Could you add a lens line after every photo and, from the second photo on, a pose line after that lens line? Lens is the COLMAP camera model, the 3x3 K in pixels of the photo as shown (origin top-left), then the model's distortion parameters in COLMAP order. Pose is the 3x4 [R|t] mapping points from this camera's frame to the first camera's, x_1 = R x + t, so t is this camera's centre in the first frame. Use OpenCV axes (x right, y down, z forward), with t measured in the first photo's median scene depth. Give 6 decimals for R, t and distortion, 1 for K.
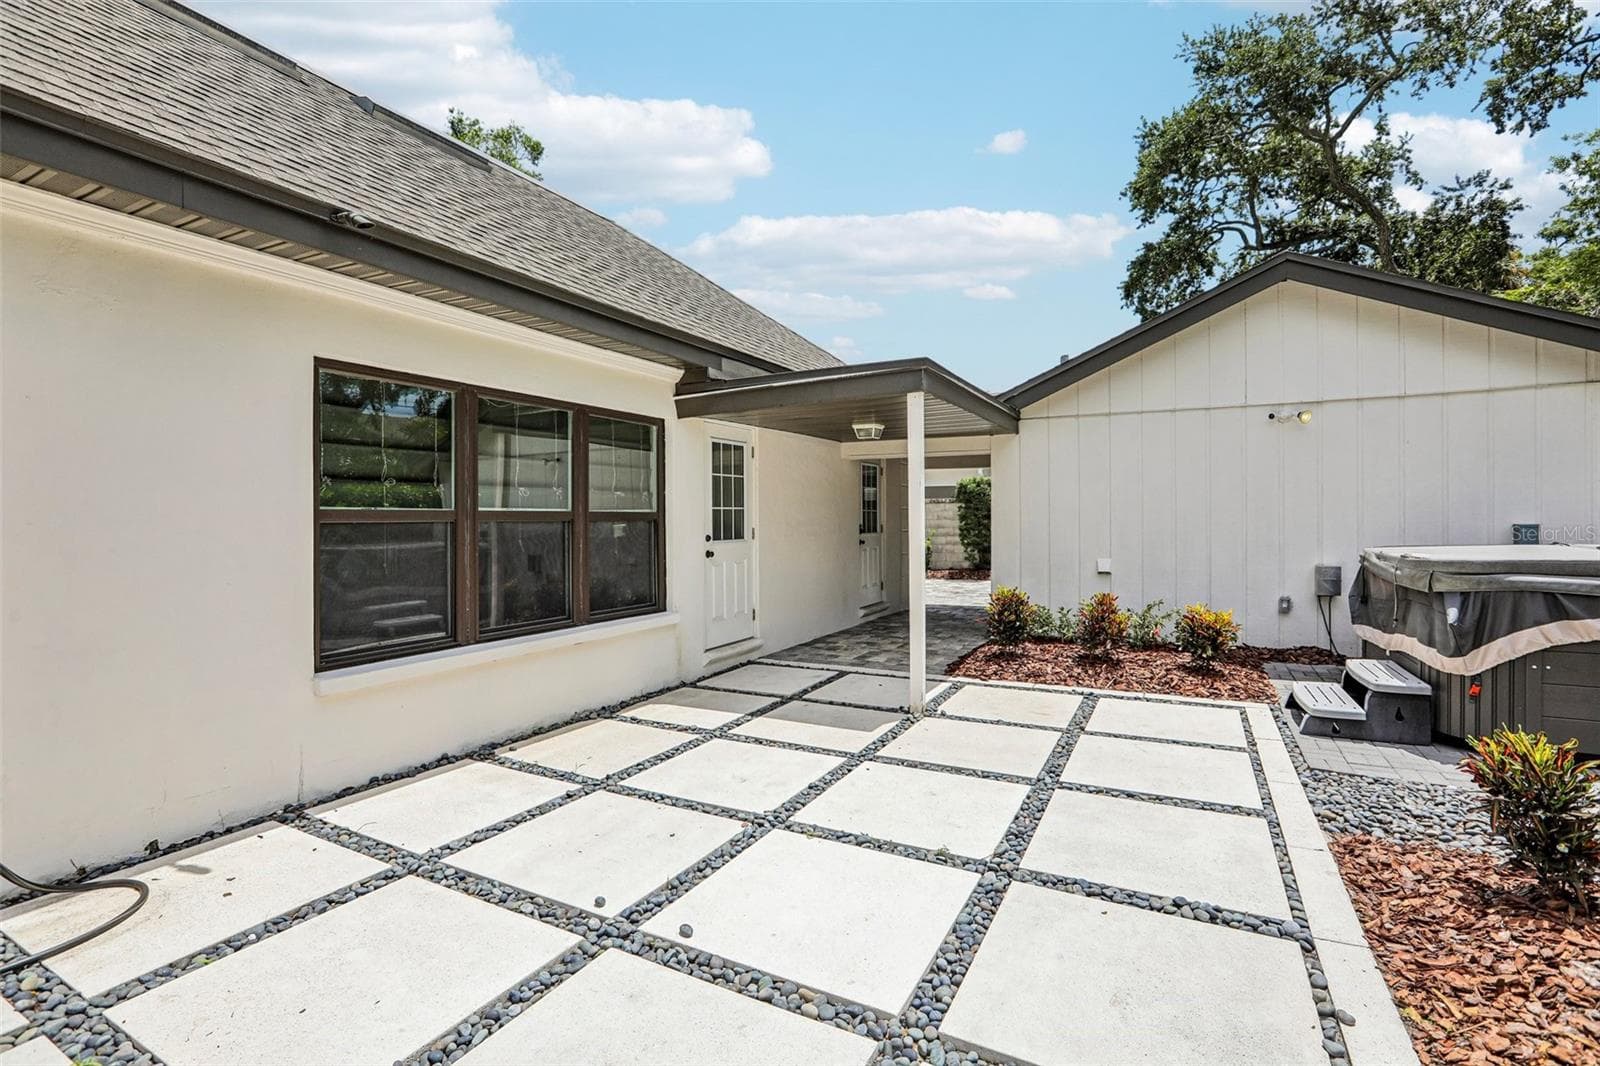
lens RADIAL K [[730.2, 0, 789.2], [0, 730.2, 522.3], [0, 0, 1]] dist [-0.000839, 0.001046]
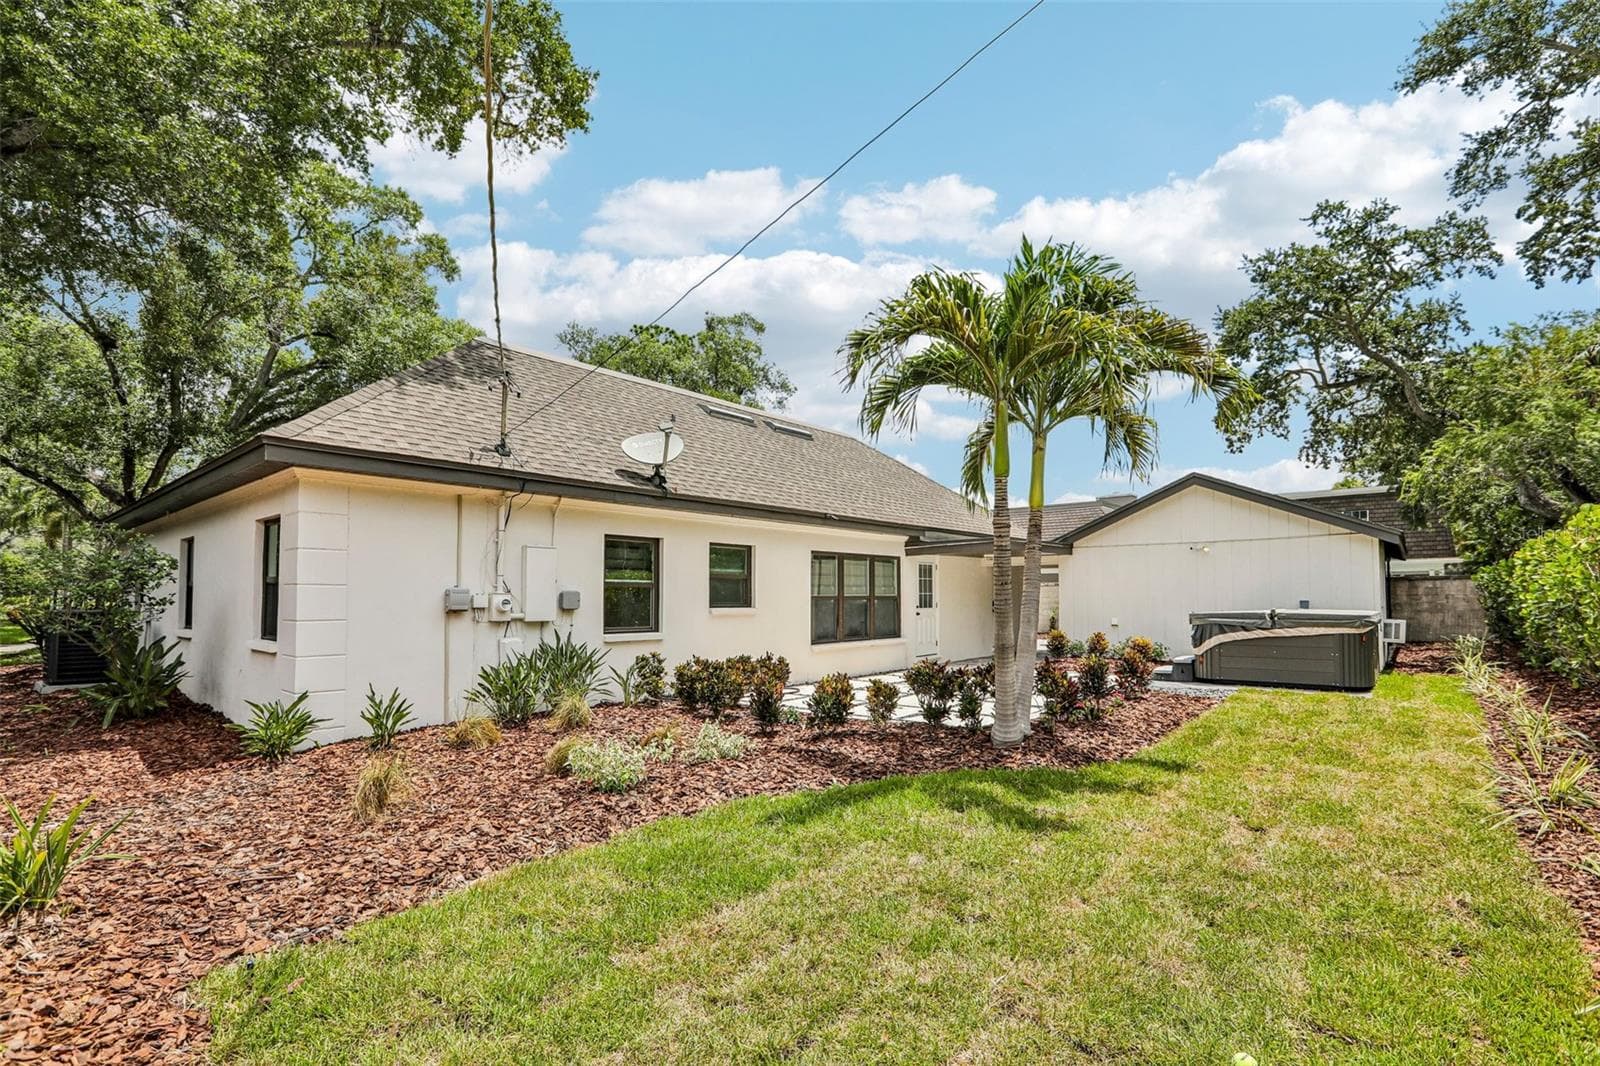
lens RADIAL K [[730.2, 0, 754.3], [0, 730.2, 594.6], [0, 0, 1]] dist [-0.000839, 0.001046]
pose [[0.966902, -0.001378, -0.255144, -0.021680], [0.000407, 0.999992, -0.003858, -0.008078], [0.255147, 0.003627, 0.966895, -1.312663]]
